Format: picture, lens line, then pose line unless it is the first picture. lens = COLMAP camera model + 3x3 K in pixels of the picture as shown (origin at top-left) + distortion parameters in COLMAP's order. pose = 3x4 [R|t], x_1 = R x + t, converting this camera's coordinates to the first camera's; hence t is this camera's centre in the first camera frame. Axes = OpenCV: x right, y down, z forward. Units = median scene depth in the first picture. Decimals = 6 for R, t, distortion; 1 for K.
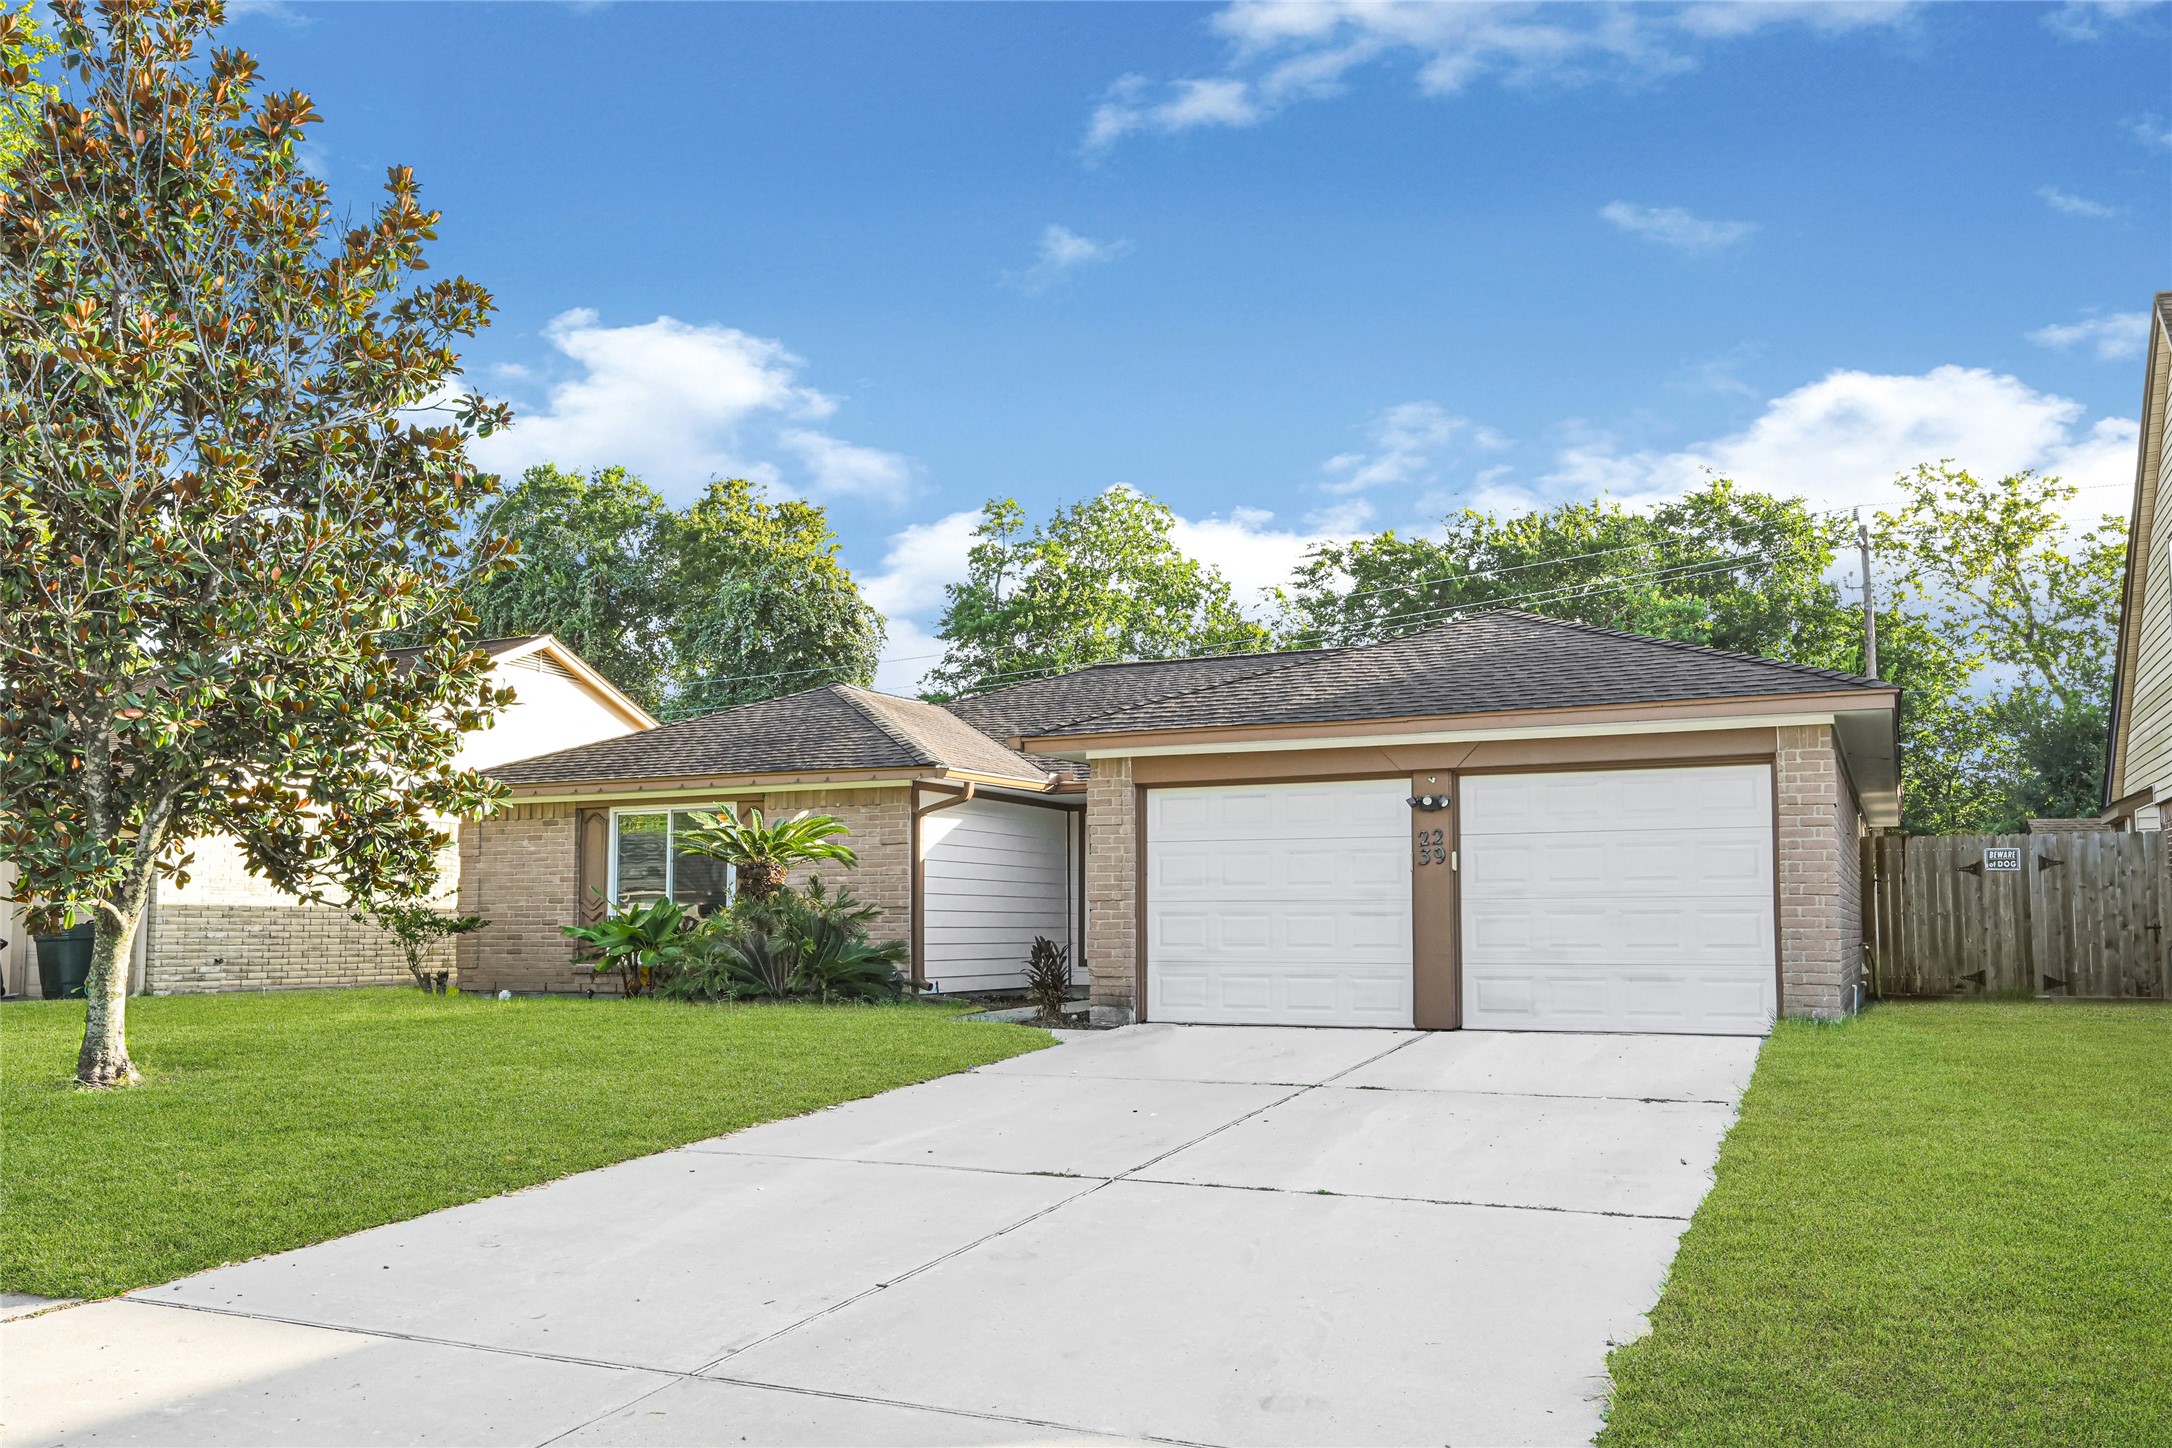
lens RADIAL K [[1648.0, 0, 1084.6], [0, 1648.0, 728.2], [0, 0, 1]] dist [-0.006089, 0.008838]
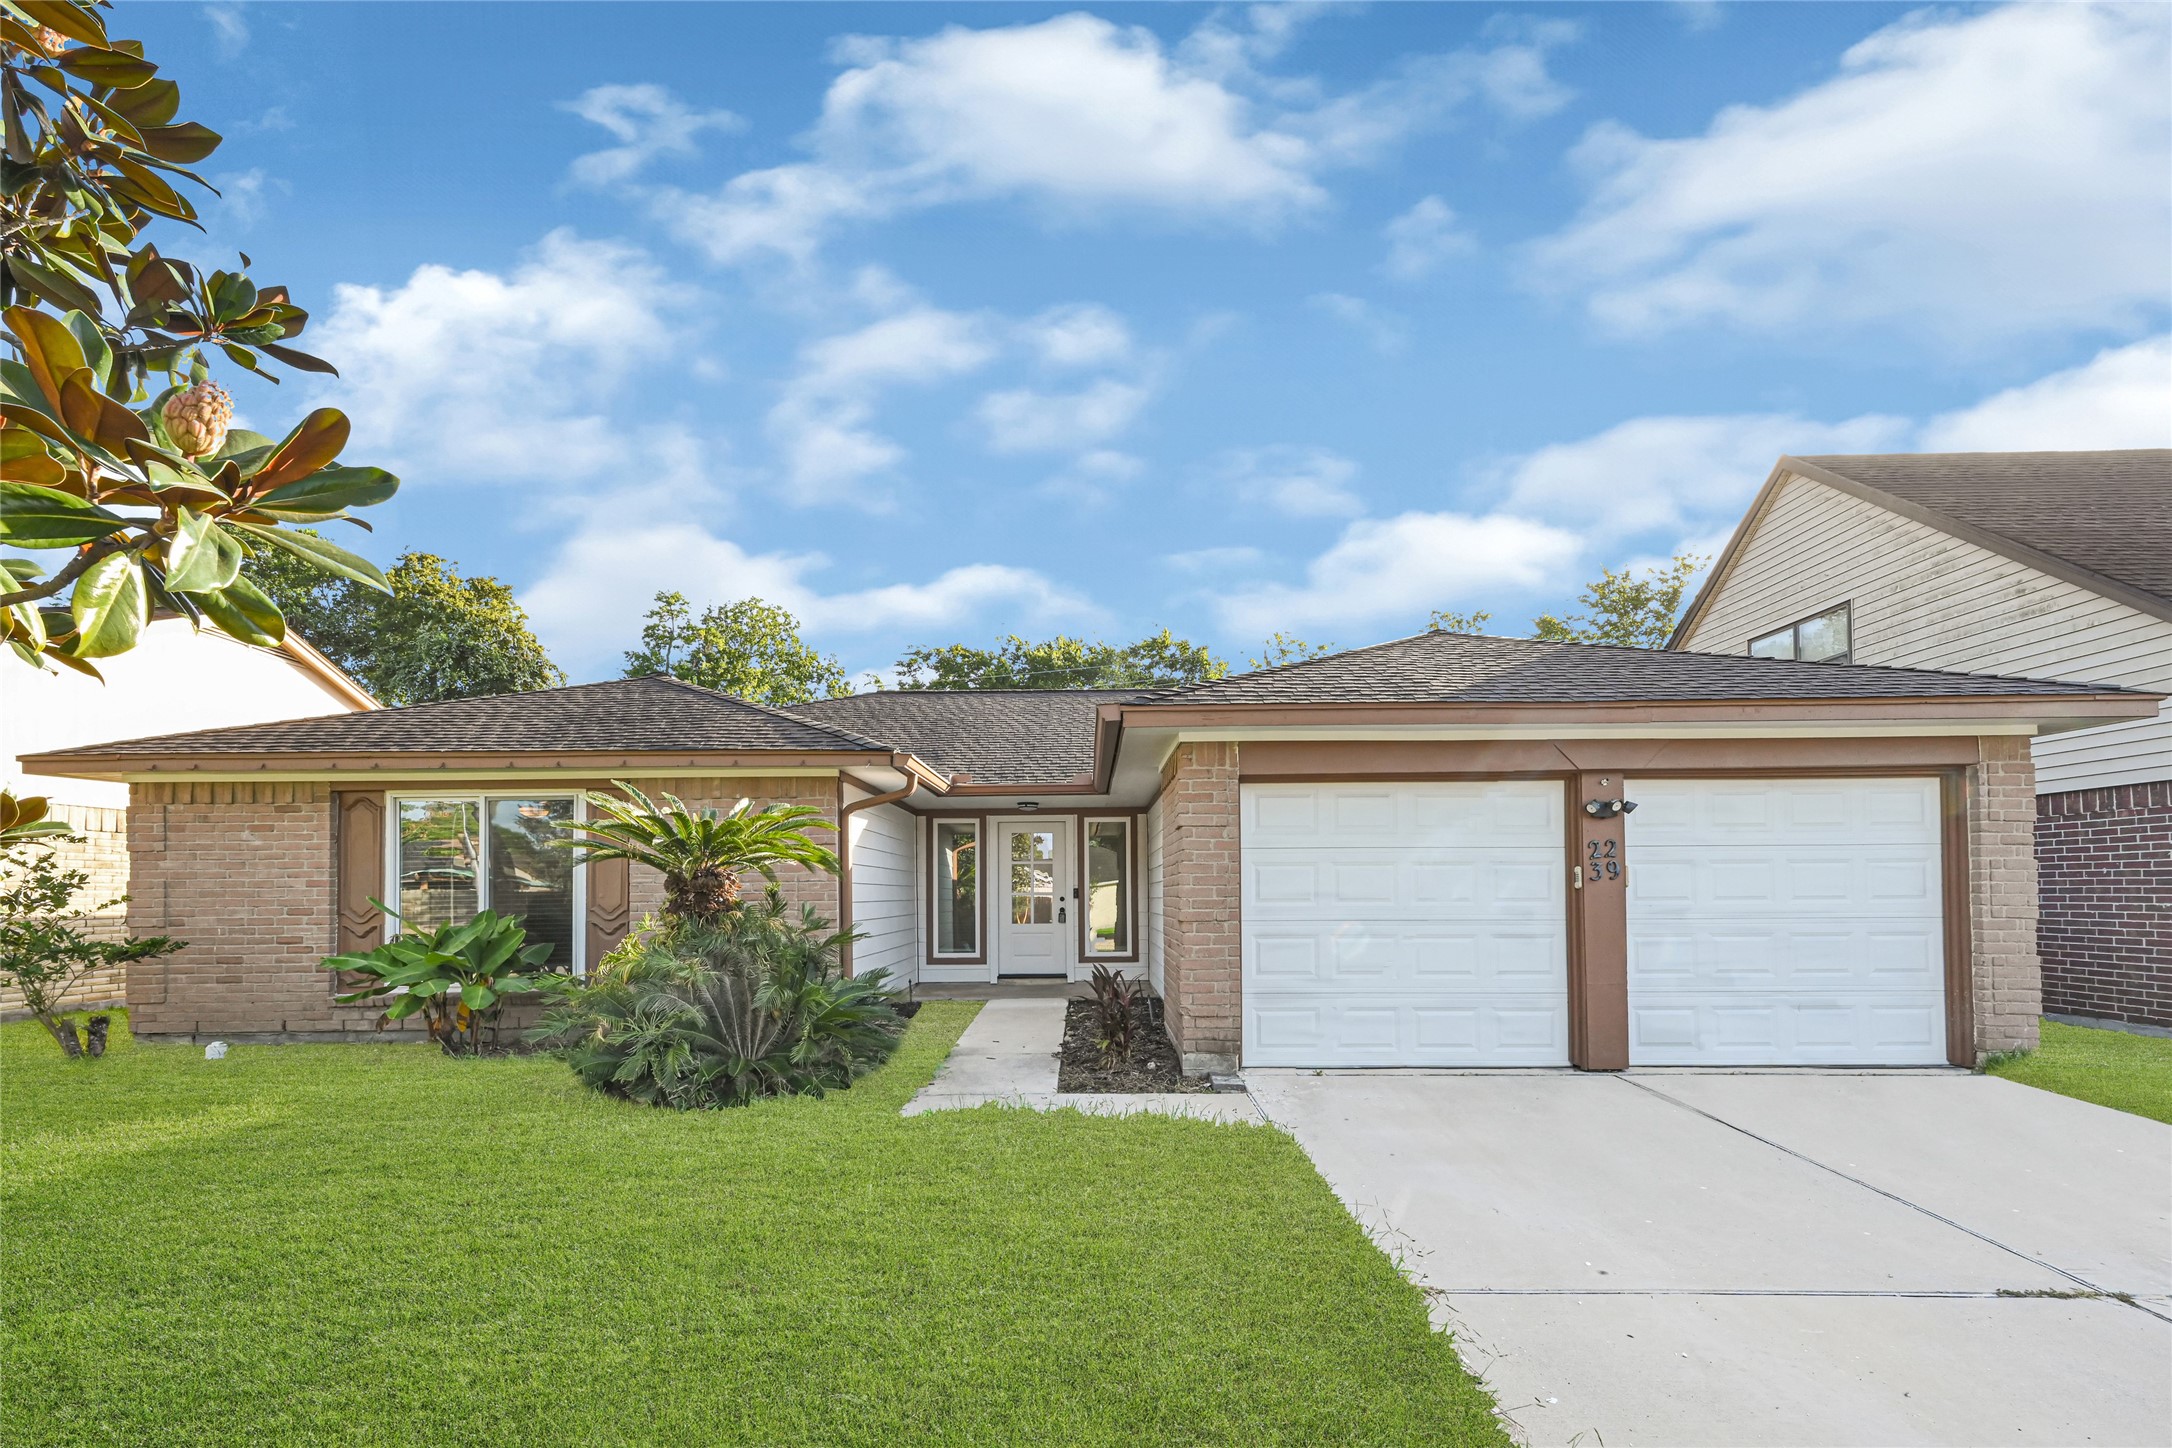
lens RADIAL K [[939.5, 0, 1083.2], [0, 939.5, 861.4], [0, 0, 1]] dist [0.008402, 0.000440]
pose [[0.914253, 0.010962, 0.404996, -0.170082], [-0.044212, 0.996363, 0.072837, 0.034488], [-0.402725, -0.084497, 0.911413, 0.466506]]
